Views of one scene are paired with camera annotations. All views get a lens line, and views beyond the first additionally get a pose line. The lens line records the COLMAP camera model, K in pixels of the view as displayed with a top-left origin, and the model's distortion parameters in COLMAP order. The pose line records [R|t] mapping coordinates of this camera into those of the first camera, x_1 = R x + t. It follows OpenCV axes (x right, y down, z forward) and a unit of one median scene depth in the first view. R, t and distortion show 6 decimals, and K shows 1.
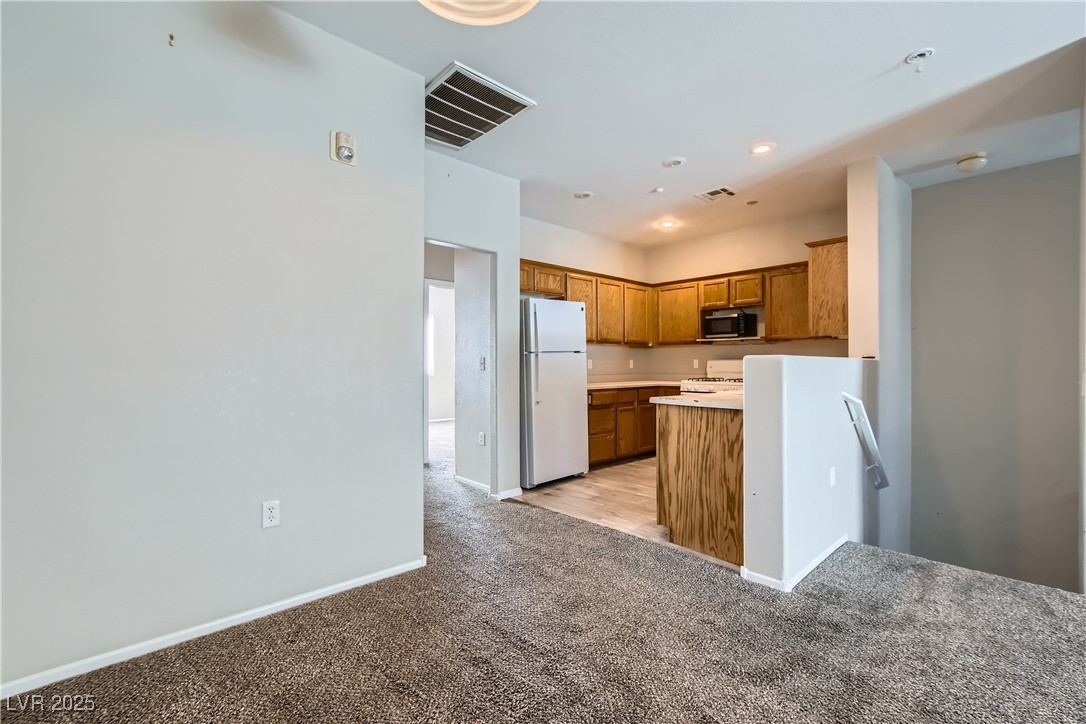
lens RADIAL K [[480.1, 0, 549.9], [0, 480.1, 358.9], [0, 0, 1]] dist [0.000922, 0.000469]
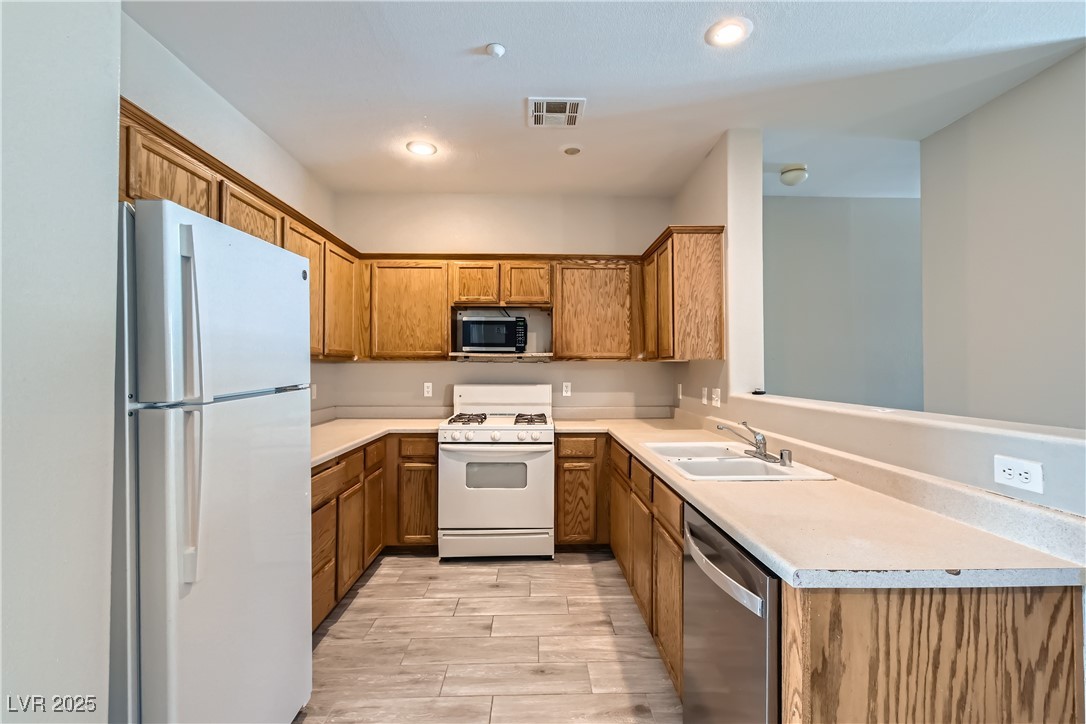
lens RADIAL K [[477.5, 0, 546.0], [0, 477.5, 357.8], [0, 0, 1]] dist [-0.003750, 0.000908]
pose [[0.661625, 0.015872, 0.749667, -0.081246], [-0.012112, 0.999872, -0.010480, -0.032593], [-0.749737, -0.002146, 0.661732, 0.552469]]
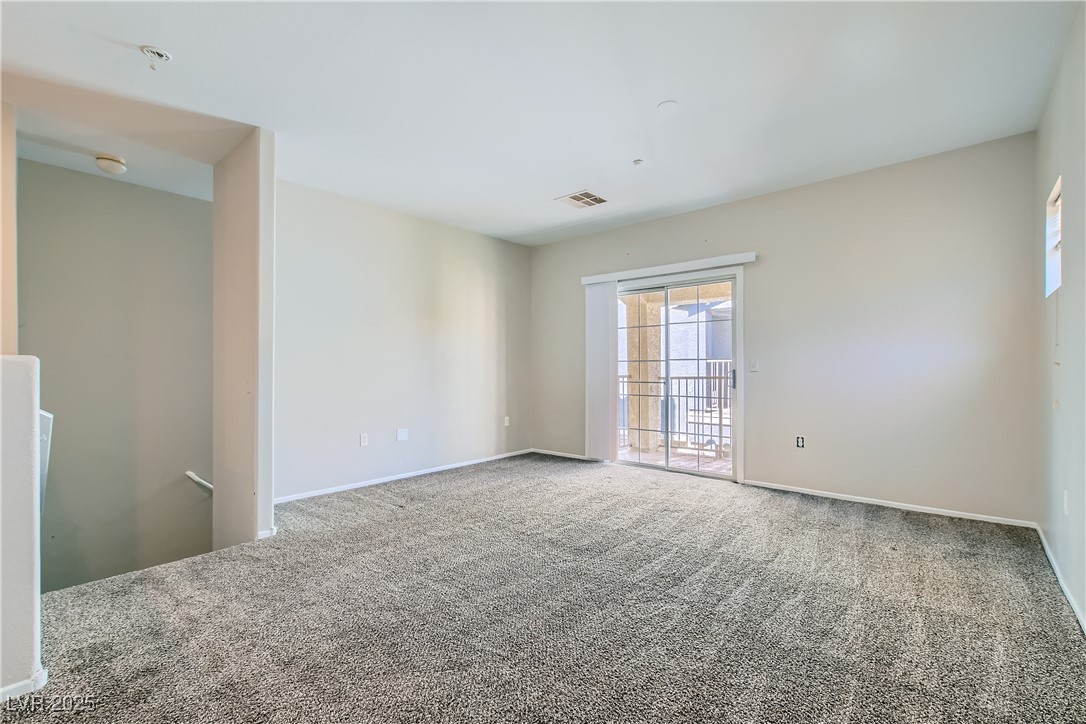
lens RADIAL K [[480.1, 0, 549.9], [0, 480.1, 358.9], [0, 0, 1]] dist [0.000922, 0.000469]
pose [[-0.111299, 0.020431, 0.993577, -0.141990], [-0.010572, 0.999708, -0.021742, 0.002548], [-0.993731, -0.012924, -0.111051, 0.152562]]
